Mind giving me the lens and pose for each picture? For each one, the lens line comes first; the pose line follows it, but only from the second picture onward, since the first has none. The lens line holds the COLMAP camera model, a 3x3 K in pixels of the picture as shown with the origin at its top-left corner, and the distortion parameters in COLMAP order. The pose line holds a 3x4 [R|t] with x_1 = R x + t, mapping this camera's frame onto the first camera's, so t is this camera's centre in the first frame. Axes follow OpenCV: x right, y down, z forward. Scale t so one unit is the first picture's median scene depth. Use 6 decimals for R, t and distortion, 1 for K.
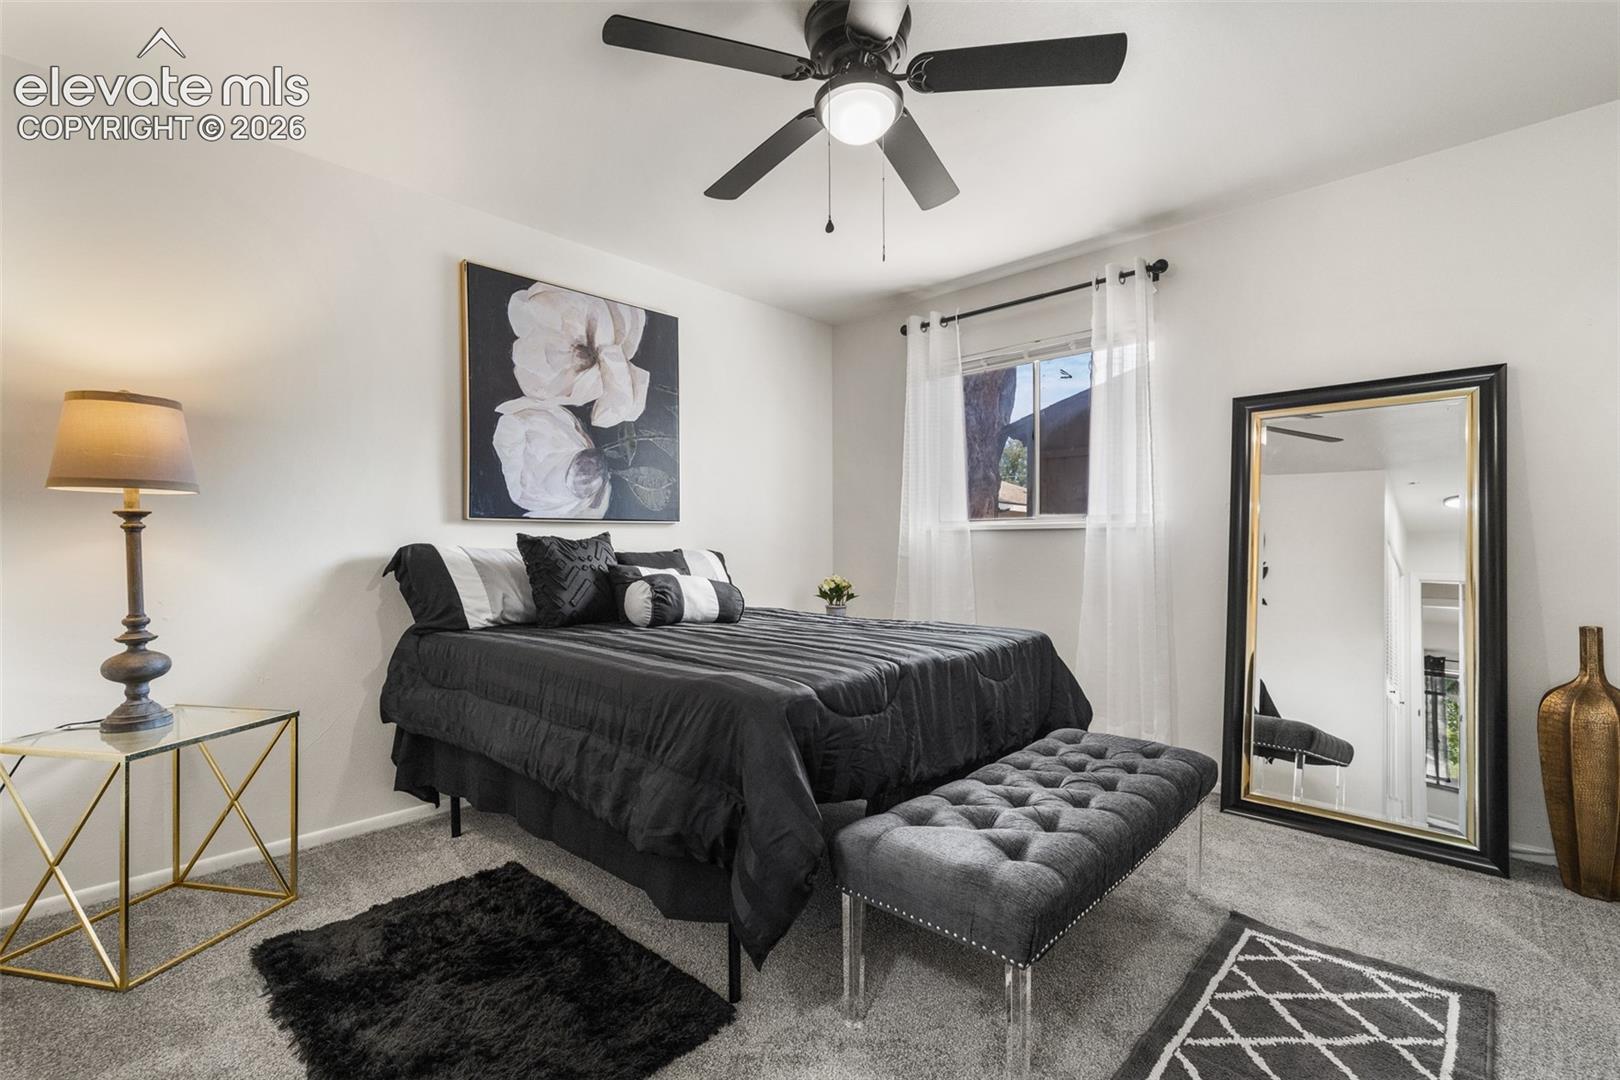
lens RADIAL K [[716.0, 0, 814.8], [0, 716.0, 536.1], [0, 0, 1]] dist [0.000098, -0.000420]
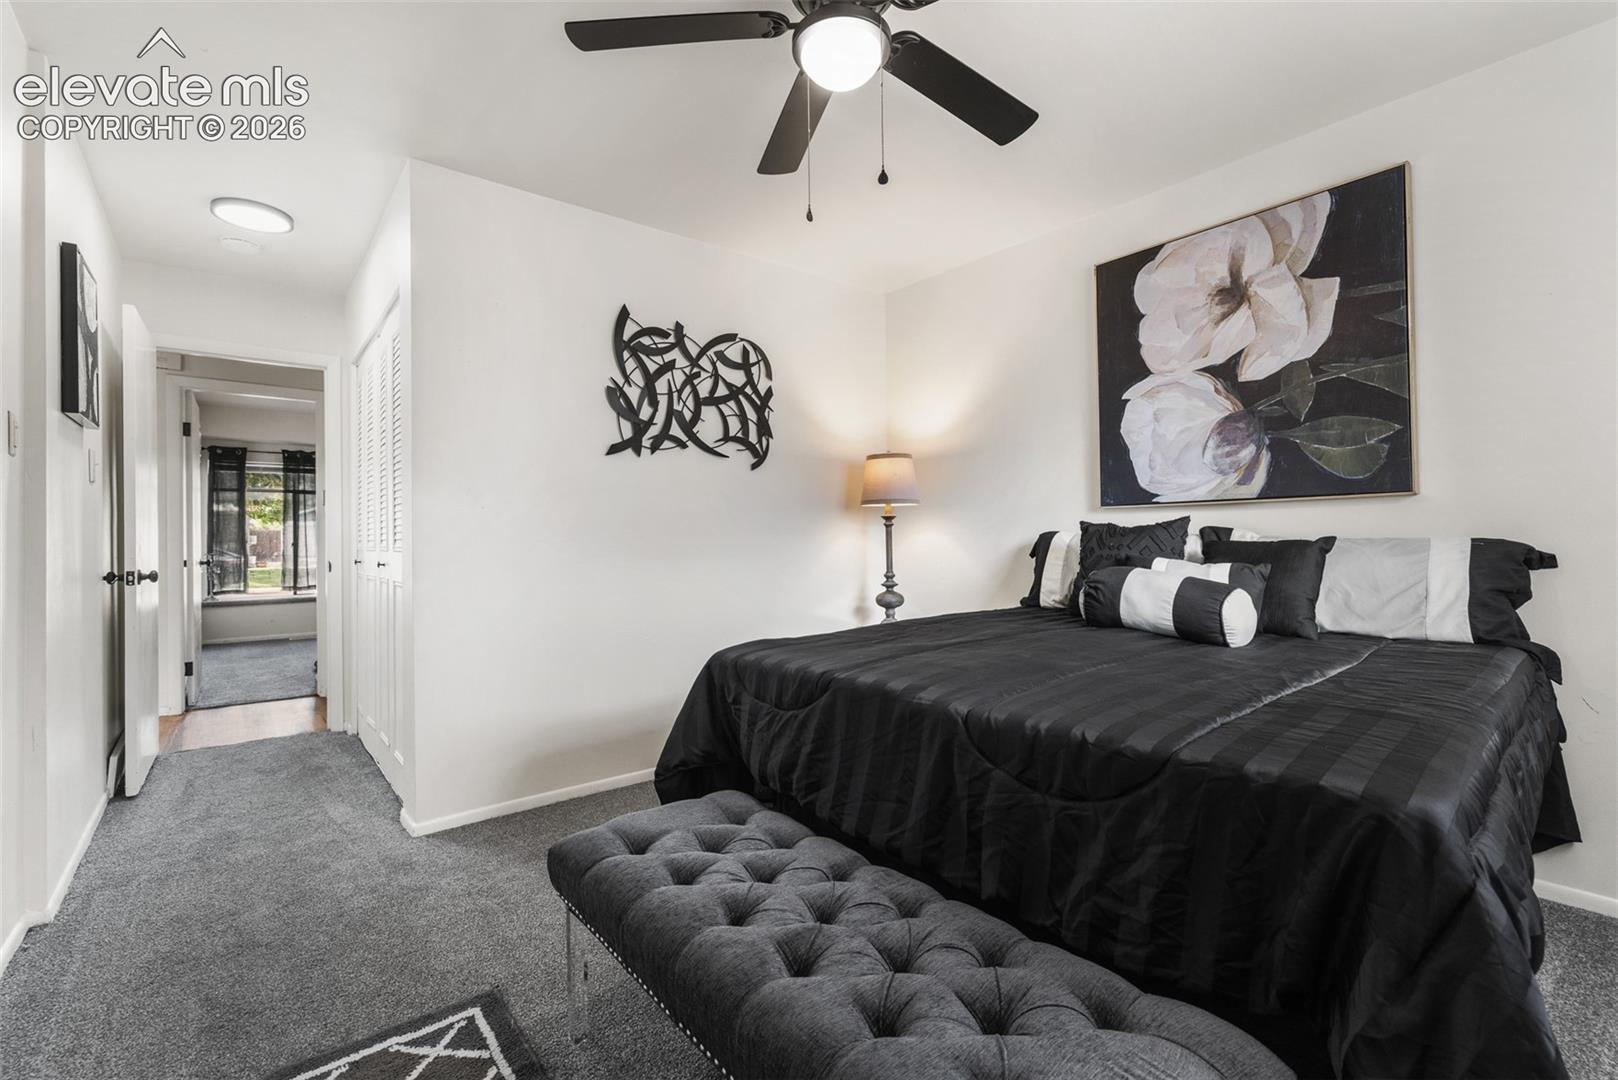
lens RADIAL K [[715.1, 0, 806.3], [0, 715.1, 532.5], [0, 0, 1]] dist [0.000098, -0.000420]
pose [[-0.130737, -0.003984, -0.991409, 0.568155], [0.019079, 0.999797, -0.006534, 0.010391], [0.991234, -0.019769, -0.130634, 0.644364]]
